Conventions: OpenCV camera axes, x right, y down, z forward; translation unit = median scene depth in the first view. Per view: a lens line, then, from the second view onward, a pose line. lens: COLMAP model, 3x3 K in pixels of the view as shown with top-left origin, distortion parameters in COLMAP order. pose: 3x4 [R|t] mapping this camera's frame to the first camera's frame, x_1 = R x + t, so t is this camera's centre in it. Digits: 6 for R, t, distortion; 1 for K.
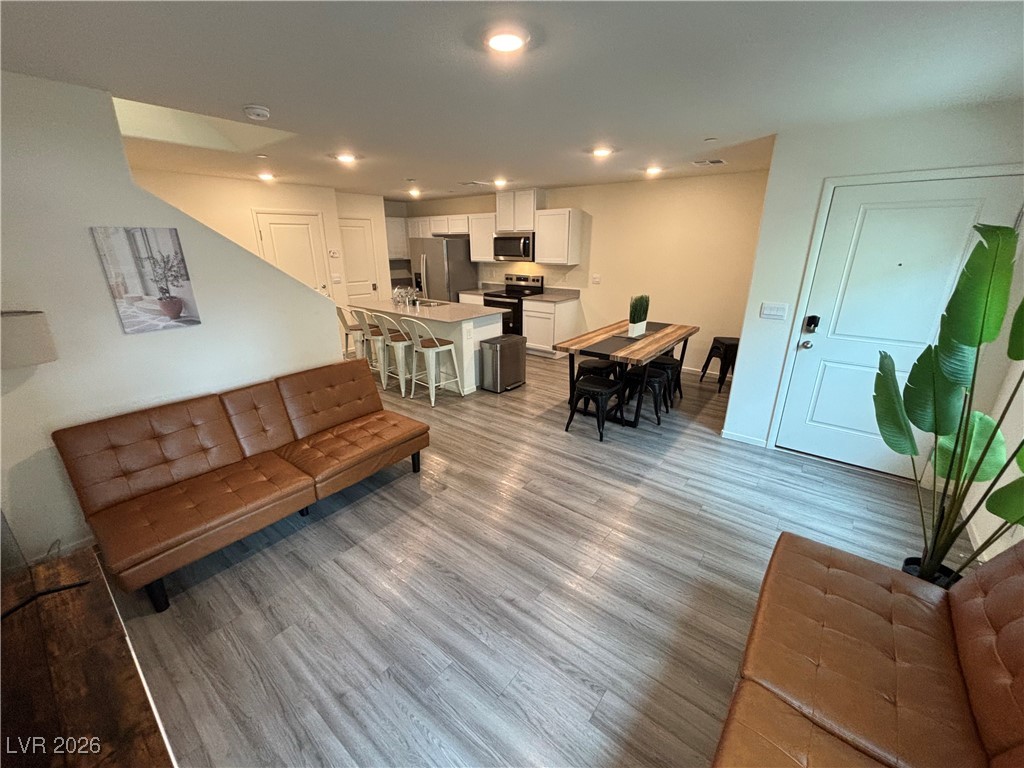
lens RADIAL K [[412.1, 0, 510.2], [0, 412.1, 390.0], [0, 0, 1]] dist [-0.000105, 0.001144]
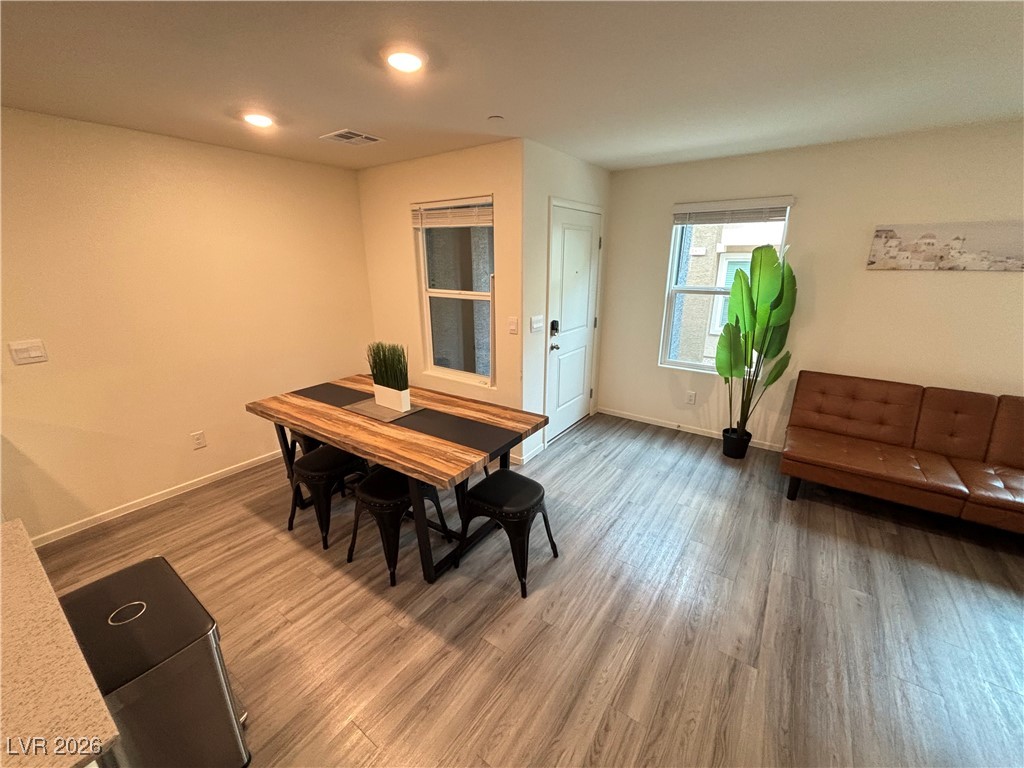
lens RADIAL K [[412.1, 0, 515.7], [0, 412.1, 385.4], [0, 0, 1]] dist [-0.000105, 0.001144]
pose [[-0.060447, -0.295580, 0.953404, -0.181313], [0.341000, 0.891570, 0.298029, -0.190513], [-0.938118, 0.343126, 0.046900, 0.537458]]
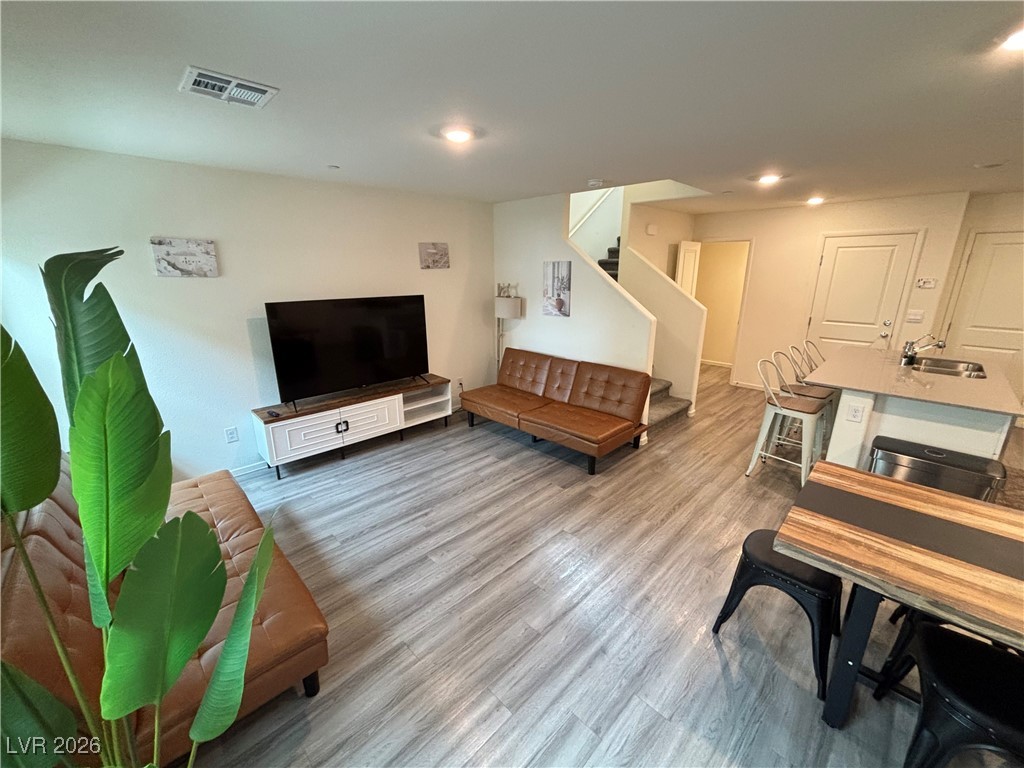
lens RADIAL K [[412.1, 0, 515.5], [0, 412.1, 386.3], [0, 0, 1]] dist [-0.000105, 0.001144]
pose [[-0.113143, 0.280927, -0.953037, 0.391309], [-0.332819, 0.893066, 0.302761, -0.139114], [0.936179, 0.351444, -0.007547, 0.367927]]
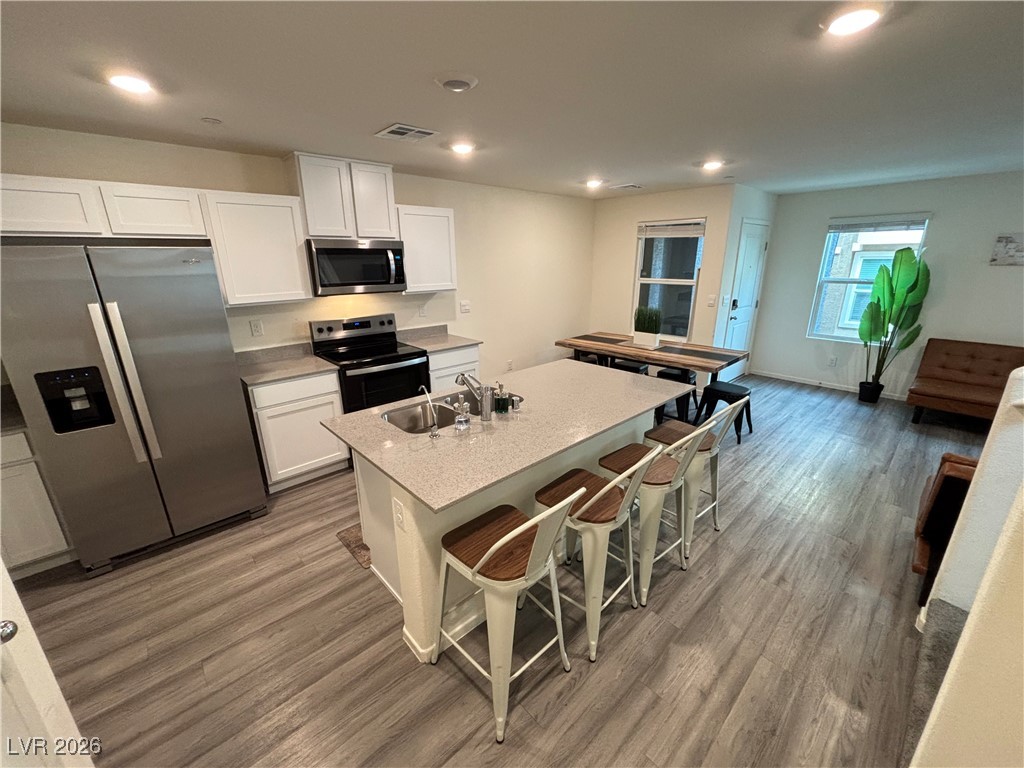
lens RADIAL K [[412.1, 0, 513.9], [0, 412.1, 385.9], [0, 0, 1]] dist [-0.000105, 0.001144]
pose [[0.146436, -0.296406, 0.943769, -0.508719], [0.340796, 0.910765, 0.233162, -0.267869], [-0.928663, 0.287489, 0.234383, 0.744299]]
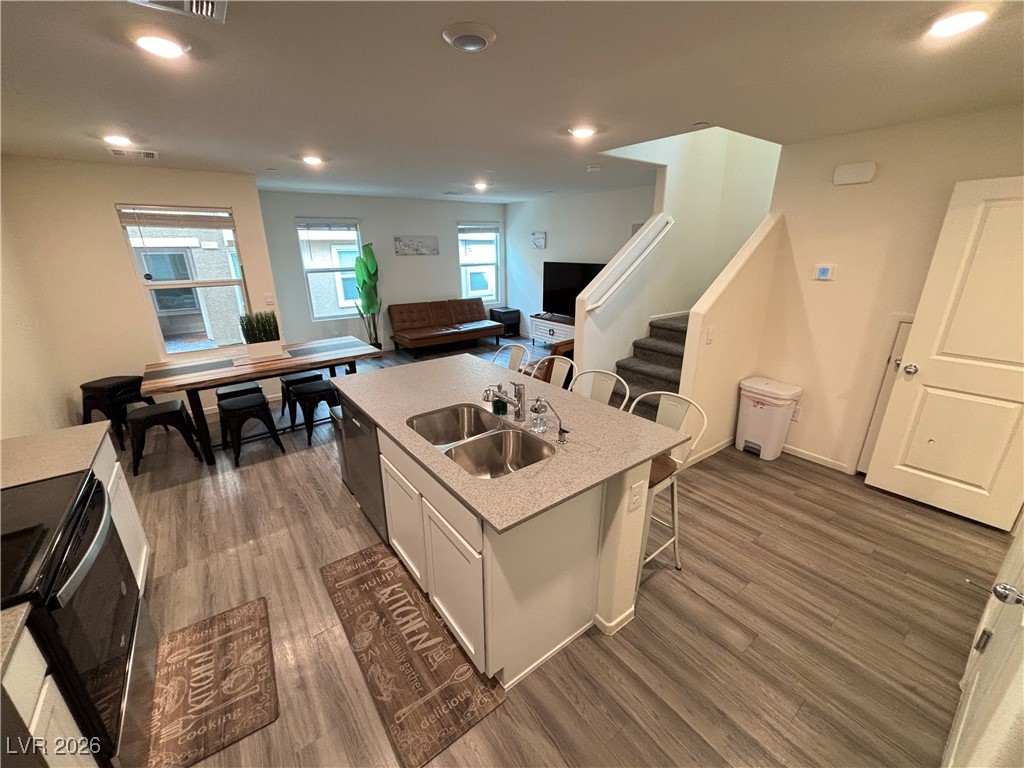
lens RADIAL K [[412.1, 0, 504.0], [0, 412.1, 387.6], [0, 0, 1]] dist [-0.000105, 0.001144]
pose [[-0.965198, -0.074955, 0.250548, -0.276551], [0.099558, 0.780593, 0.617060, -0.392615], [-0.241827, 0.620529, -0.745965, 1.074973]]
